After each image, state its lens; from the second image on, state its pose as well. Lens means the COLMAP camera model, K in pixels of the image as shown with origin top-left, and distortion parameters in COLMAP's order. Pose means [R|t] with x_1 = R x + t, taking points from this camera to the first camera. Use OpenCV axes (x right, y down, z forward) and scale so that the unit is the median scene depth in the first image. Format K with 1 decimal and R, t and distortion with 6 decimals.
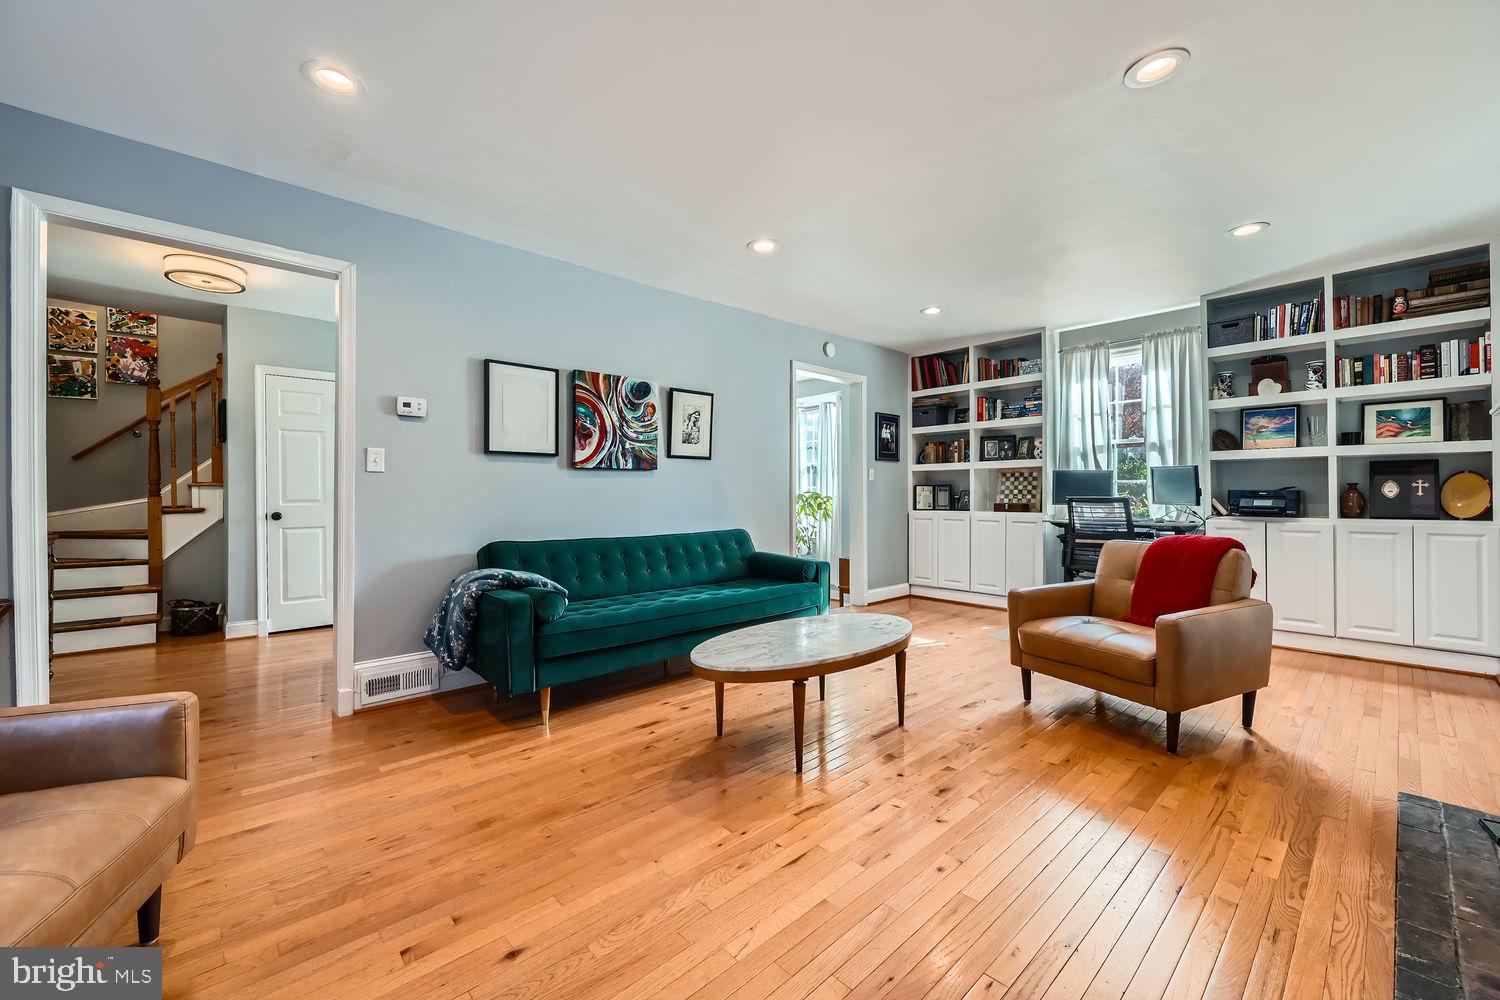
lens RADIAL K [[598.7, 0, 753.5], [0, 598.7, 500.2], [0, 0, 1]] dist [-0.001842, -0.000146]
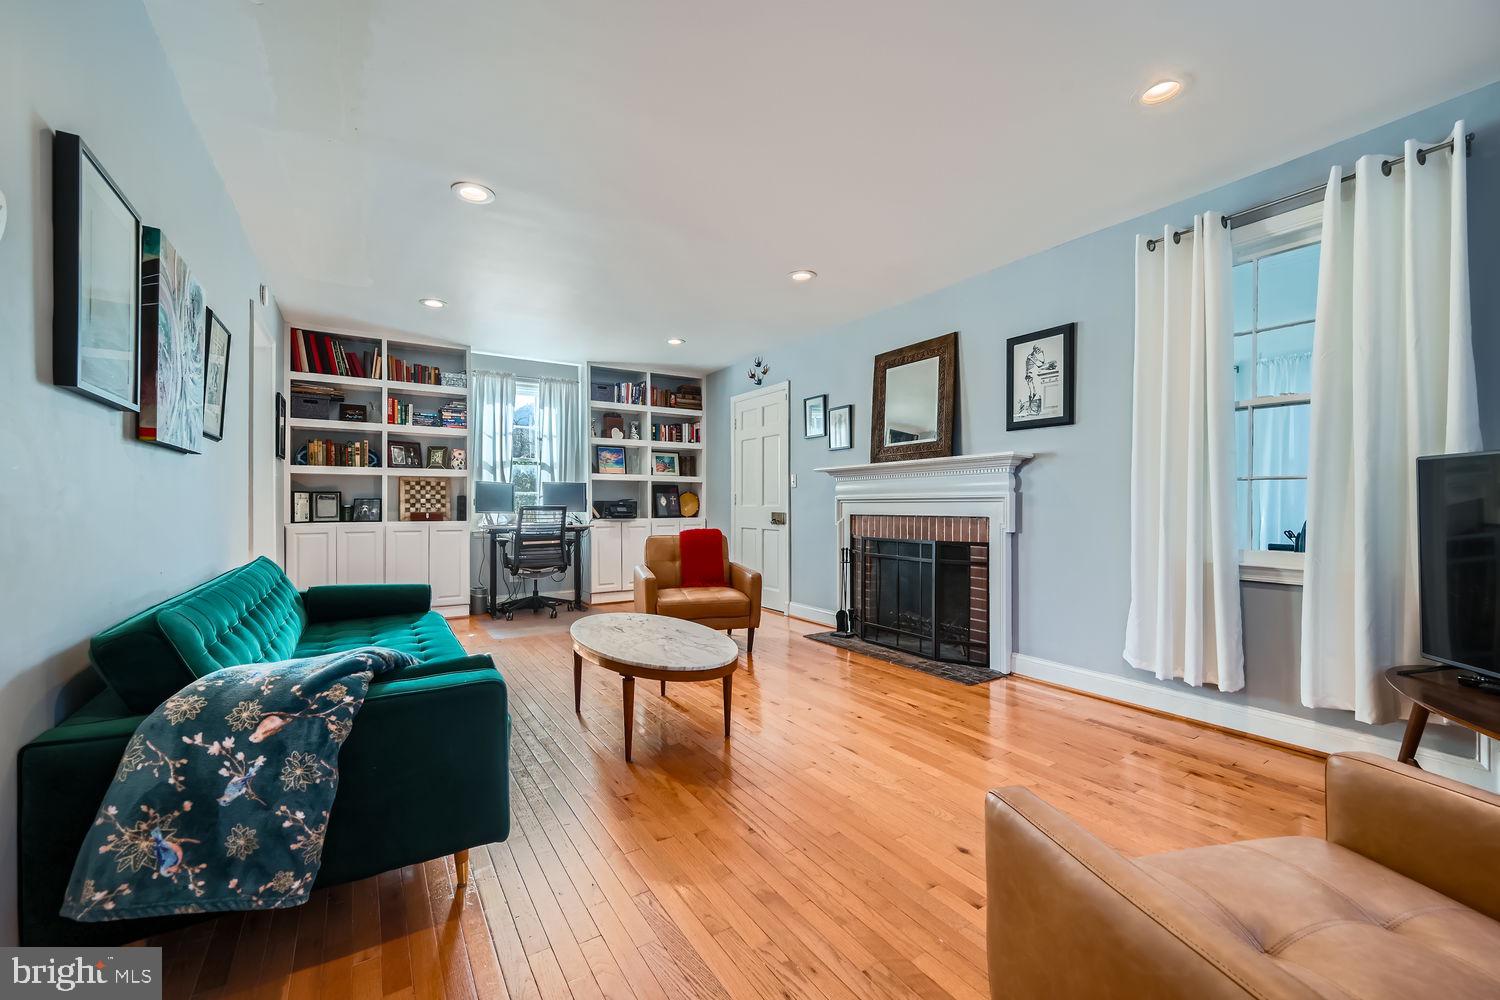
lens RADIAL K [[598.7, 0, 753.5], [0, 598.7, 500.2], [0, 0, 1]] dist [-0.001842, -0.000146]
pose [[0.169106, 0.008759, 0.985559, -0.471860], [0.008005, 0.999915, -0.010260, -0.000639], [-0.985565, 0.009624, 0.169022, 0.324068]]
